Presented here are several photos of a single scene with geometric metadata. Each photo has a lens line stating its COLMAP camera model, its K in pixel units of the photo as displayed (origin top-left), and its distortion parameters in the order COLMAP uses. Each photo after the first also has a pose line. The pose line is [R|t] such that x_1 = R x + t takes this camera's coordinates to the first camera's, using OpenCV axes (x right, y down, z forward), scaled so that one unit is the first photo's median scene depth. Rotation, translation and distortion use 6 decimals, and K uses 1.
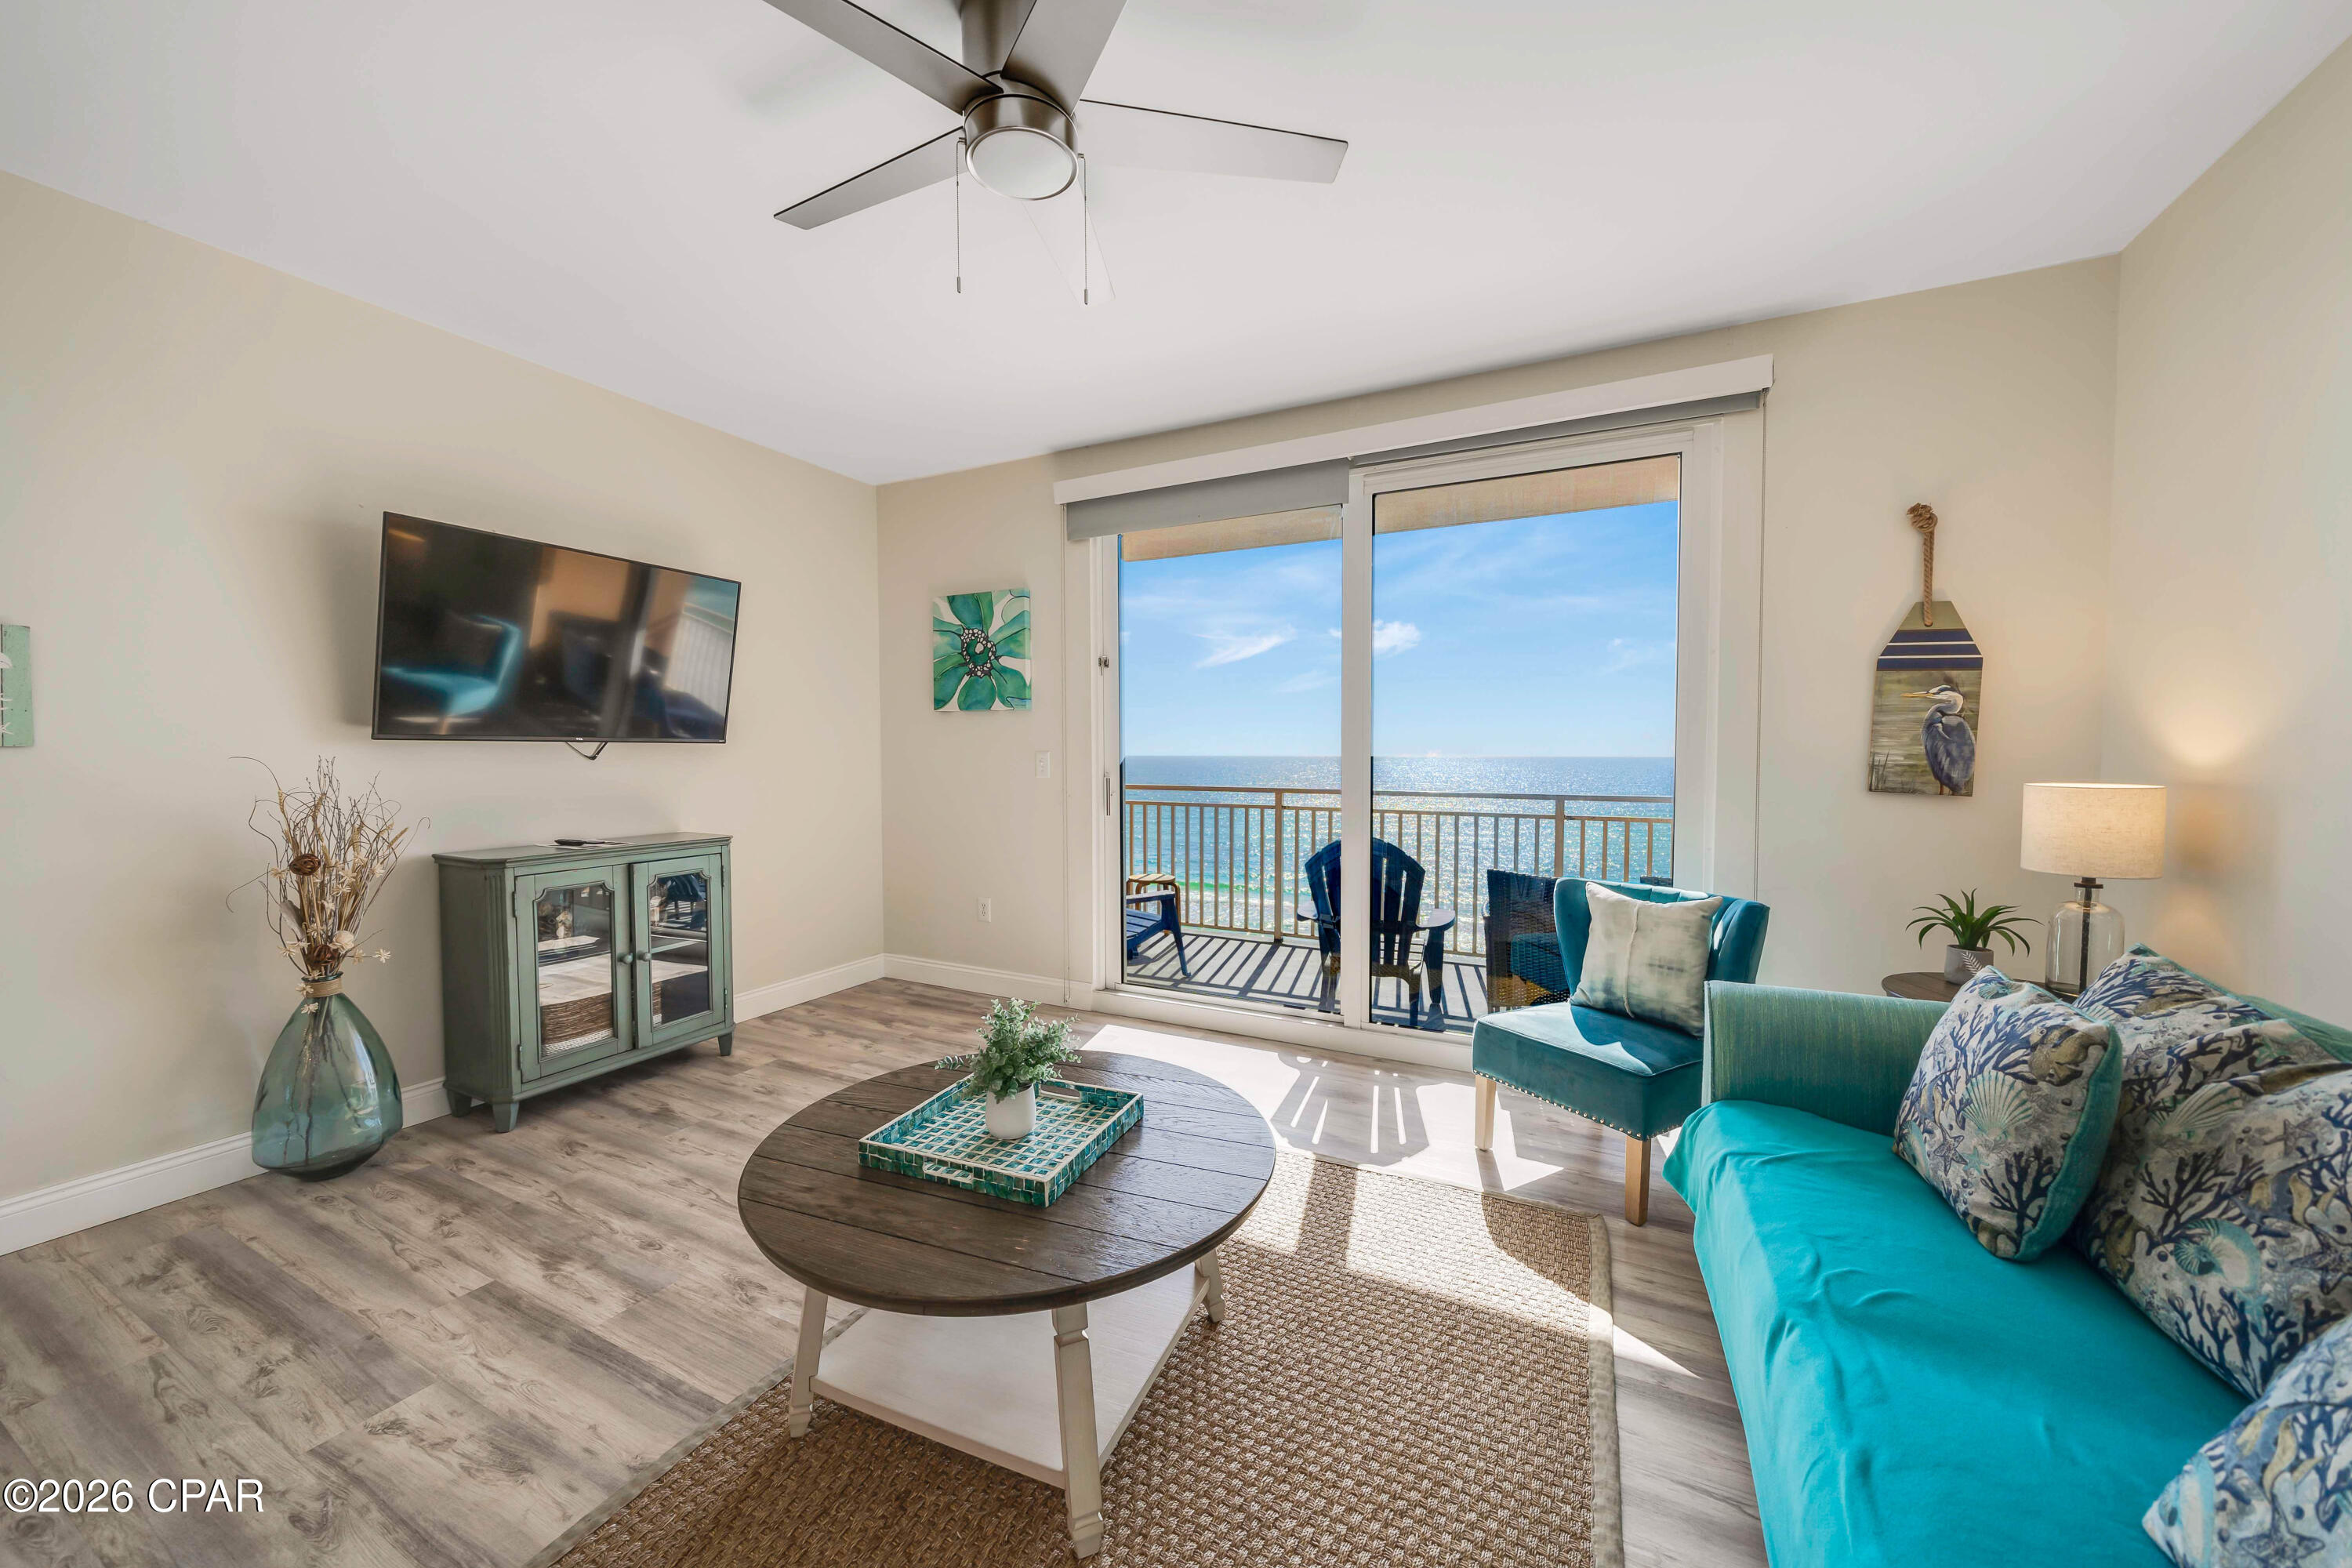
lens RADIAL K [[864.4, 0, 1148.0], [0, 864.4, 777.9], [0, 0, 1]] dist [-0.002606, -0.000185]
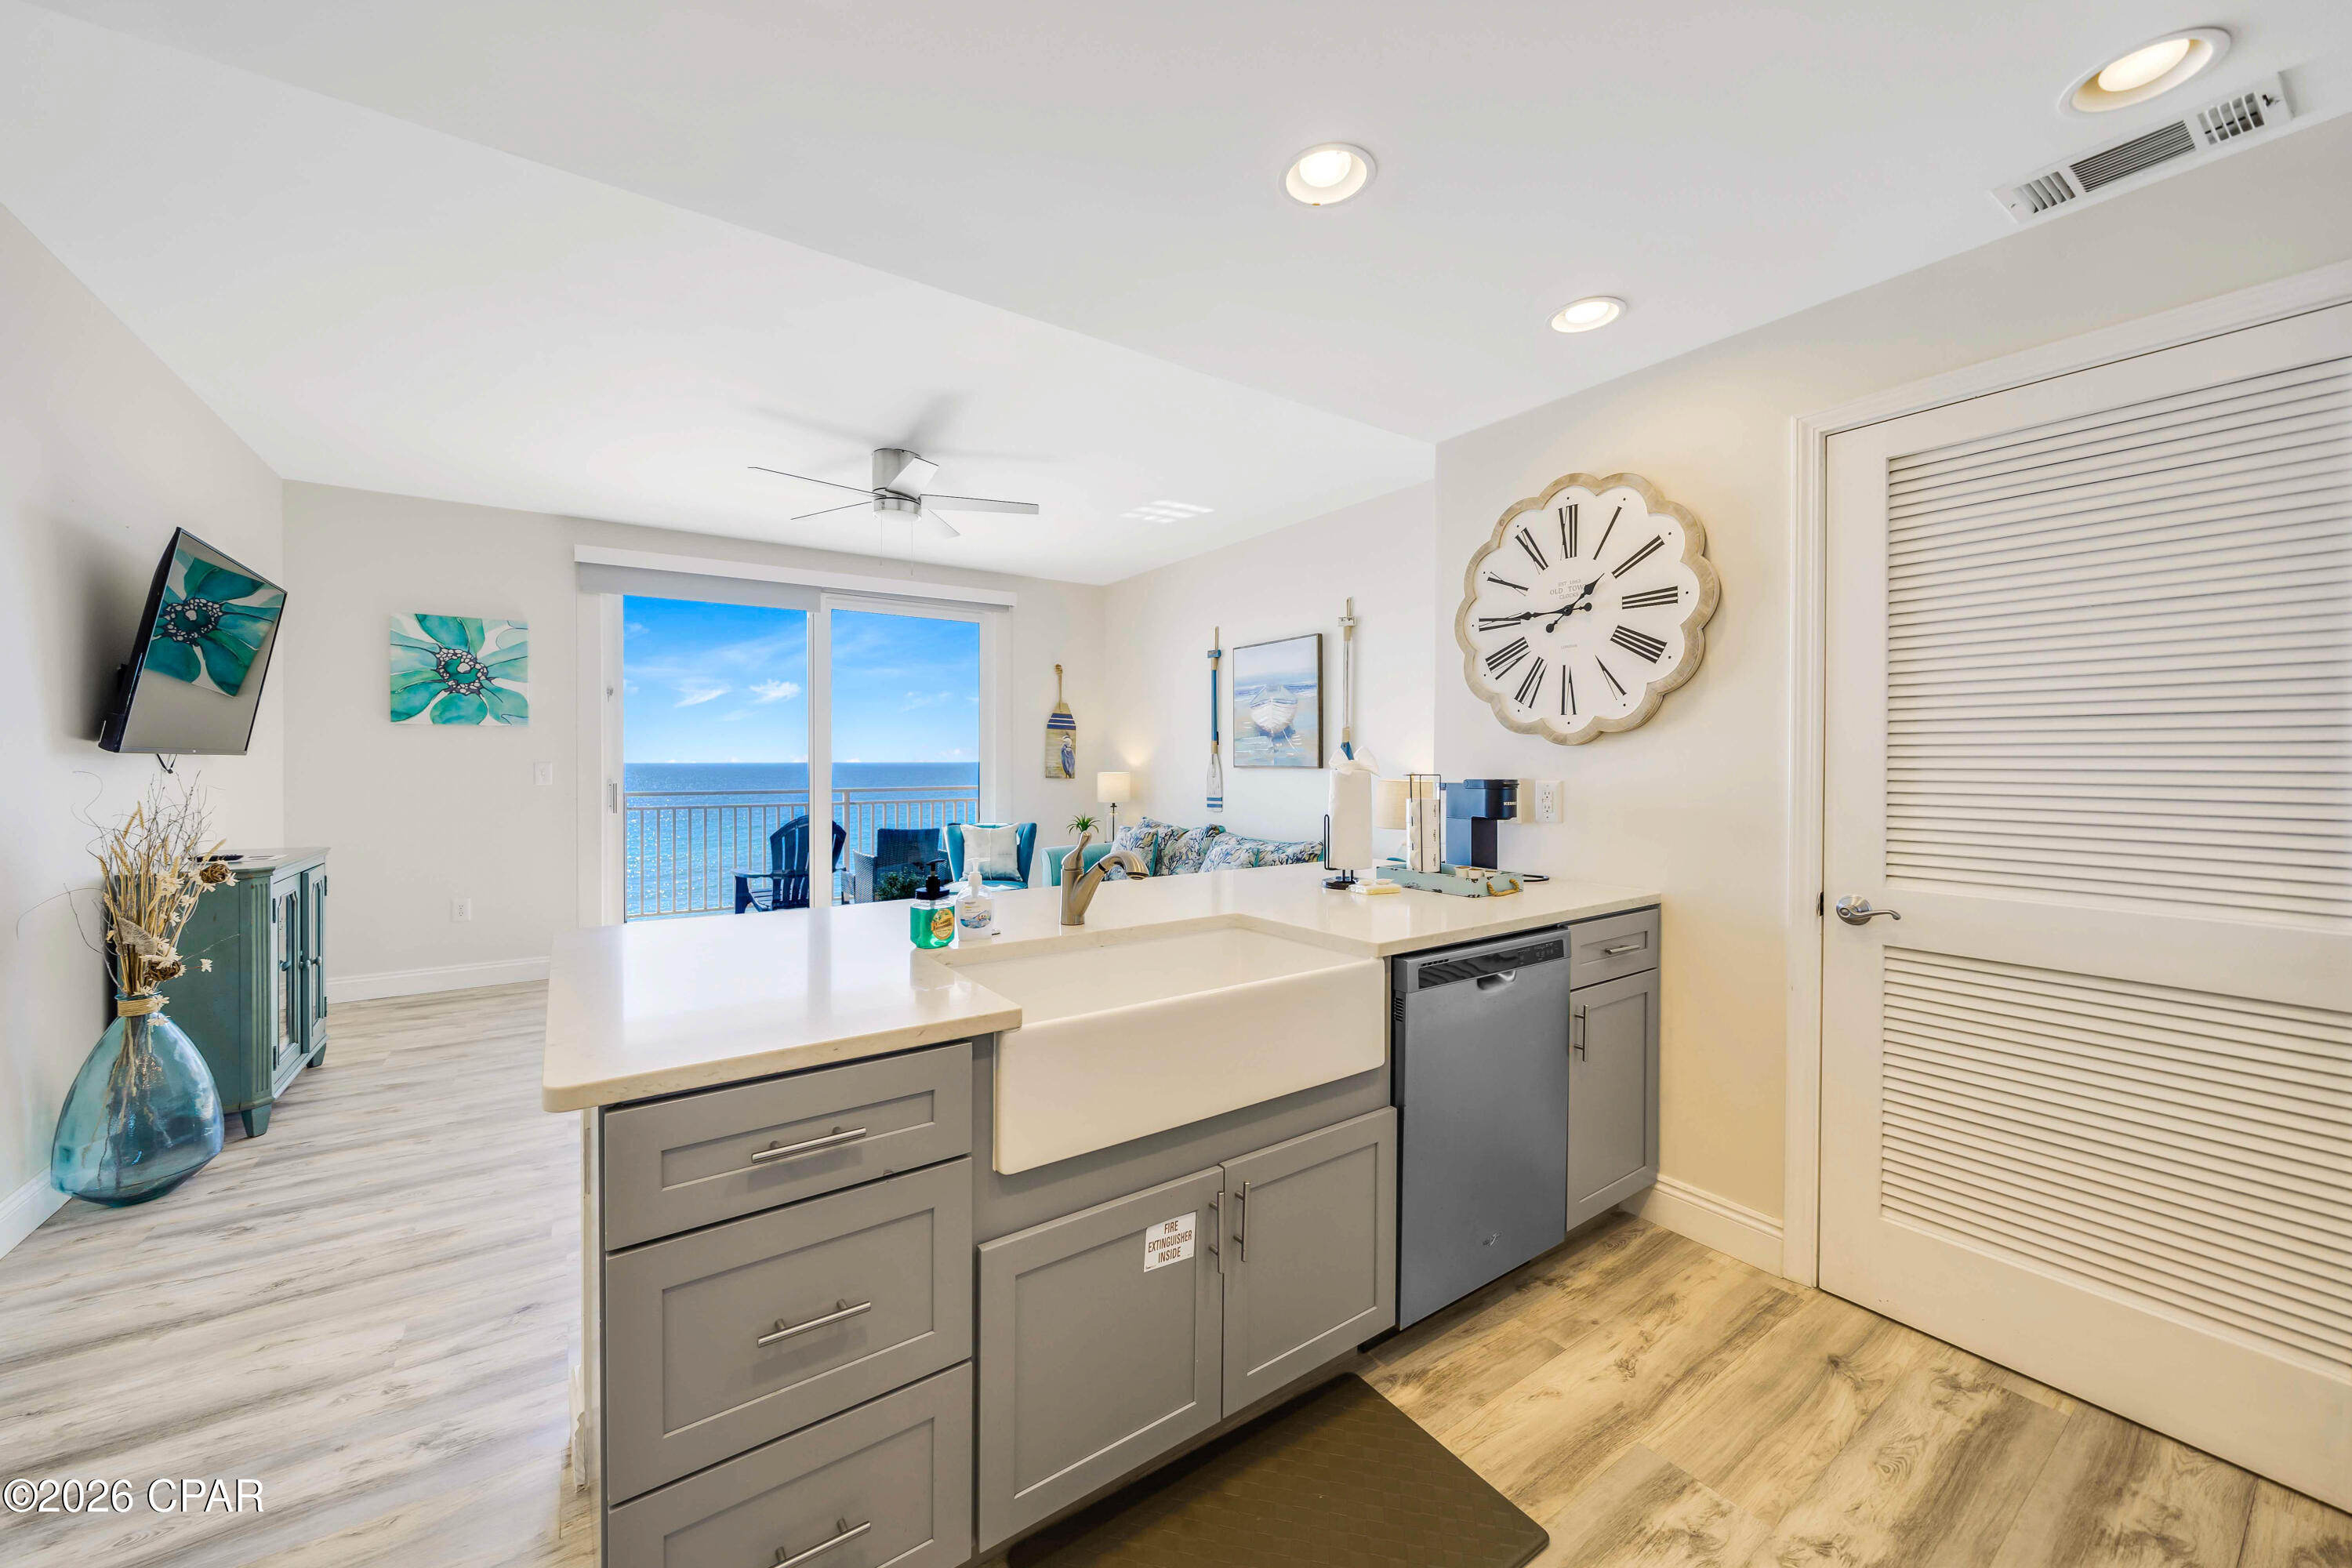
lens RADIAL K [[873.0, 0, 1169.9], [0, 873.0, 766.4], [0, 0, 1]] dist [-0.001579, -0.000081]
pose [[0.463639, -0.006017, 0.886004, -1.136285], [0.029255, 0.999536, -0.008521, 0.013833], [-0.885541, 0.029871, 0.463599, -0.439154]]
